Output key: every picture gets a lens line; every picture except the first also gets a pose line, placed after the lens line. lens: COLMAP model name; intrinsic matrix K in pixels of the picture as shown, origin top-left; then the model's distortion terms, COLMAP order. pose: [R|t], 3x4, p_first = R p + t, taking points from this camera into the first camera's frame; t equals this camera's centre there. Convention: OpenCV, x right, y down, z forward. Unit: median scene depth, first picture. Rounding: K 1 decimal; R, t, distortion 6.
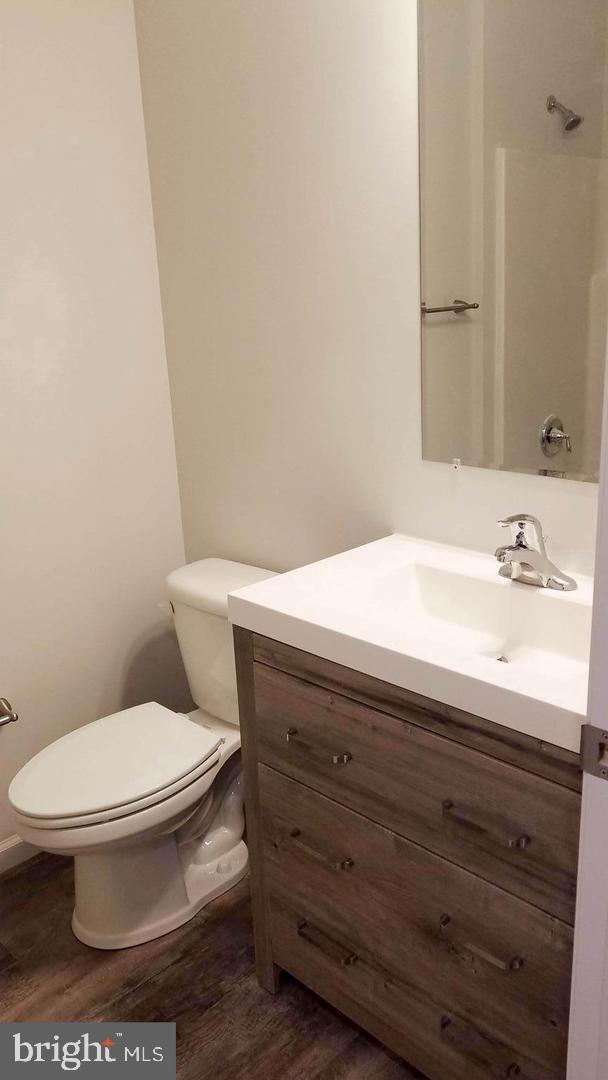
lens RADIAL K [[877.2, 0, 304.0], [0, 877.2, 540.0], [0, 0, 1]] dist [-0.002136, -0.009658]
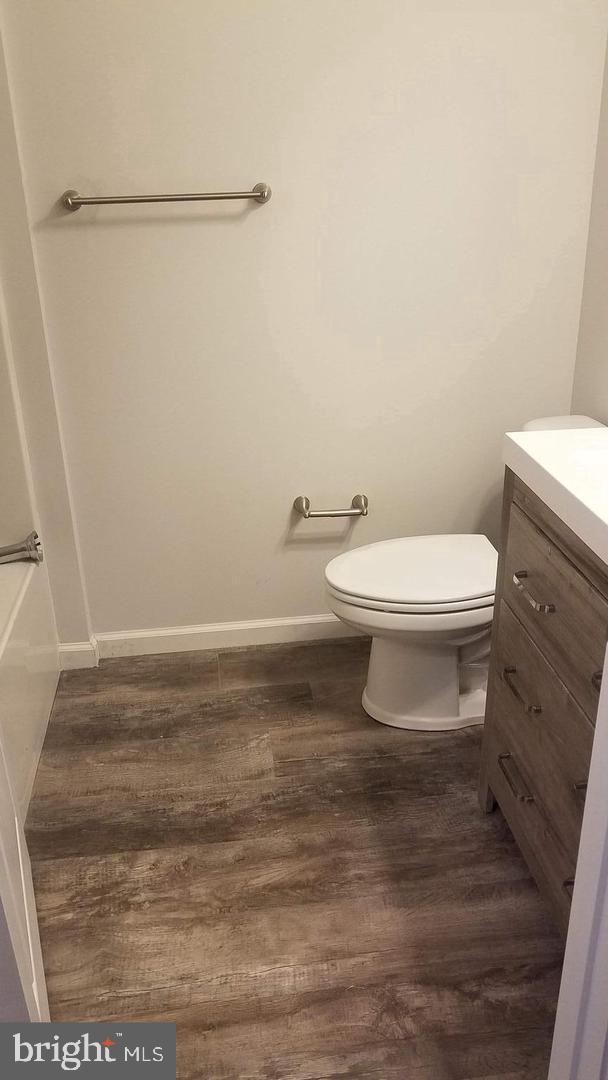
lens RADIAL K [[877.2, 0, 304.0], [0, 877.2, 540.0], [0, 0, 1]] dist [-0.002136, -0.009658]
pose [[0.792868, 0.280764, -0.540862, 0.283085], [-0.195161, 0.957784, 0.211096, 0.009118], [0.577297, -0.061816, 0.814191, 0.005713]]
